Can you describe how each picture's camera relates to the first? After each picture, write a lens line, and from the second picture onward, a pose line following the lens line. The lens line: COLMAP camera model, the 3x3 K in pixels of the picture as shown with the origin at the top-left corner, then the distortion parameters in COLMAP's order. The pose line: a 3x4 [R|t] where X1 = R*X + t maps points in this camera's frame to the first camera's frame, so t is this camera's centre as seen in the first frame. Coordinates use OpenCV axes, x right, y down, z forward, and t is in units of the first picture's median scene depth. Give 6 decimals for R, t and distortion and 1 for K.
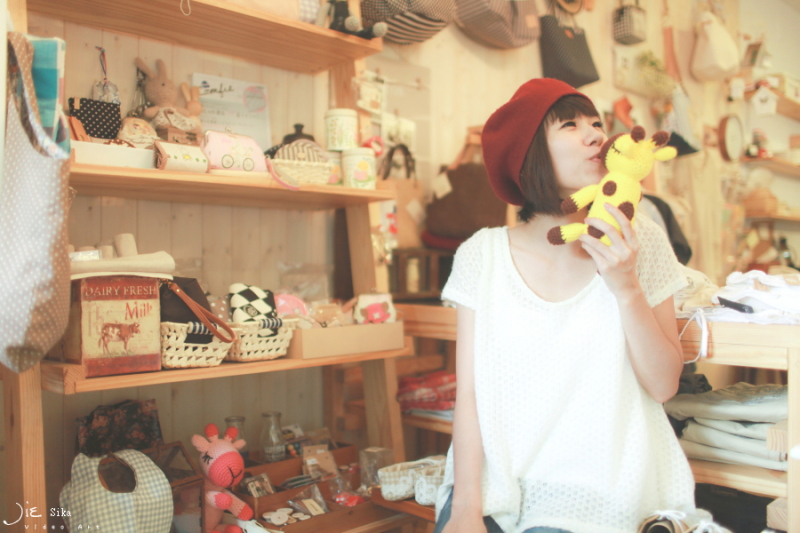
lens RADIAL K [[799.2, 0, 400.0], [0, 799.2, 266.5], [0, 0, 1]] dist [-0.056109, 0.019449]
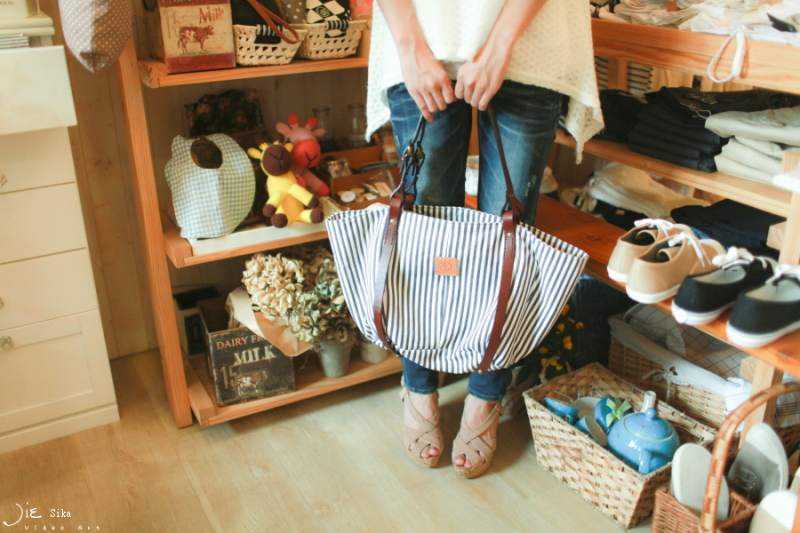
lens RADIAL K [[799.2, 0, 400.0], [0, 799.2, 266.5], [0, 0, 1]] dist [-0.056109, 0.019449]
pose [[0.959212, 0.100585, -0.264188, 0.258803], [0.010065, 0.921812, 0.387508, -0.047810], [0.282509, -0.374361, 0.883200, -0.065163]]
